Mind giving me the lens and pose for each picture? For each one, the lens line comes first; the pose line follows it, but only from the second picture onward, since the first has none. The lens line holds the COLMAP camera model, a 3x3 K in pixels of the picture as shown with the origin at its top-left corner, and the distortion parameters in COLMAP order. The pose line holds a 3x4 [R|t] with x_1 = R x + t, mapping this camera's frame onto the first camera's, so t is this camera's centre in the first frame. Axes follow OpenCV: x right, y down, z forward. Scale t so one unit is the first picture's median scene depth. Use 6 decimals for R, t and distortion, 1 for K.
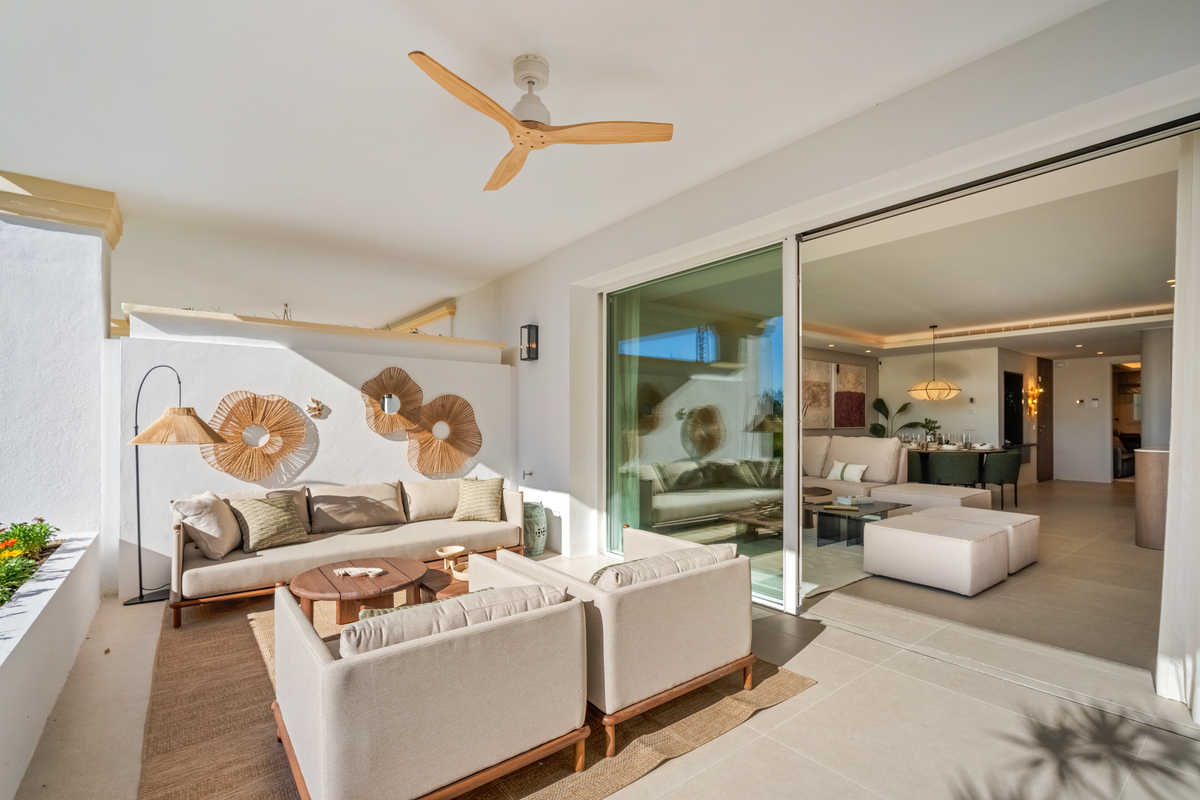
lens RADIAL K [[530.8, 0, 601.7], [0, 530.8, 417.4], [0, 0, 1]] dist [0.000152, -0.000106]
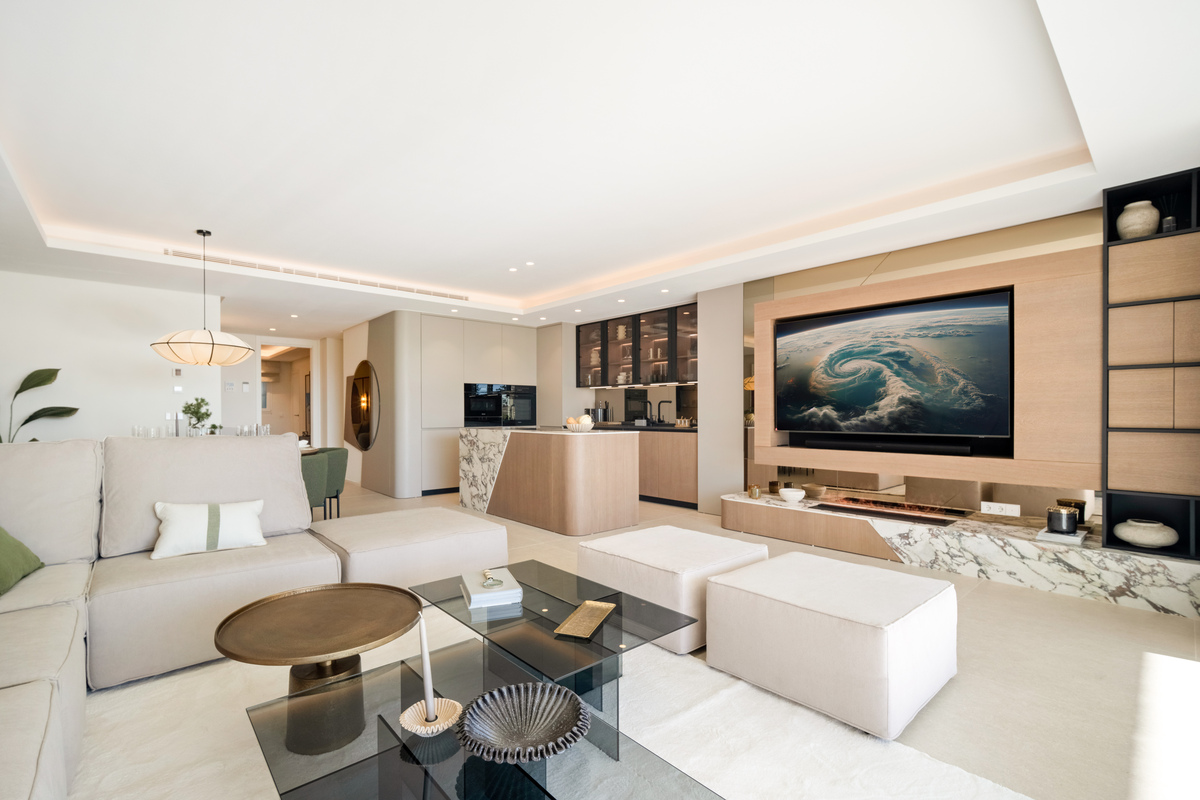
lens RADIAL K [[530.8, 0, 601.7], [0, 530.8, 417.4], [0, 0, 1]] dist [0.000152, -0.000106]
pose [[-0.043277, -0.010221, 0.999011, 0.057290], [-0.006045, 0.999932, 0.009968, 0.015666], [-0.999045, -0.005607, -0.043335, 0.669534]]
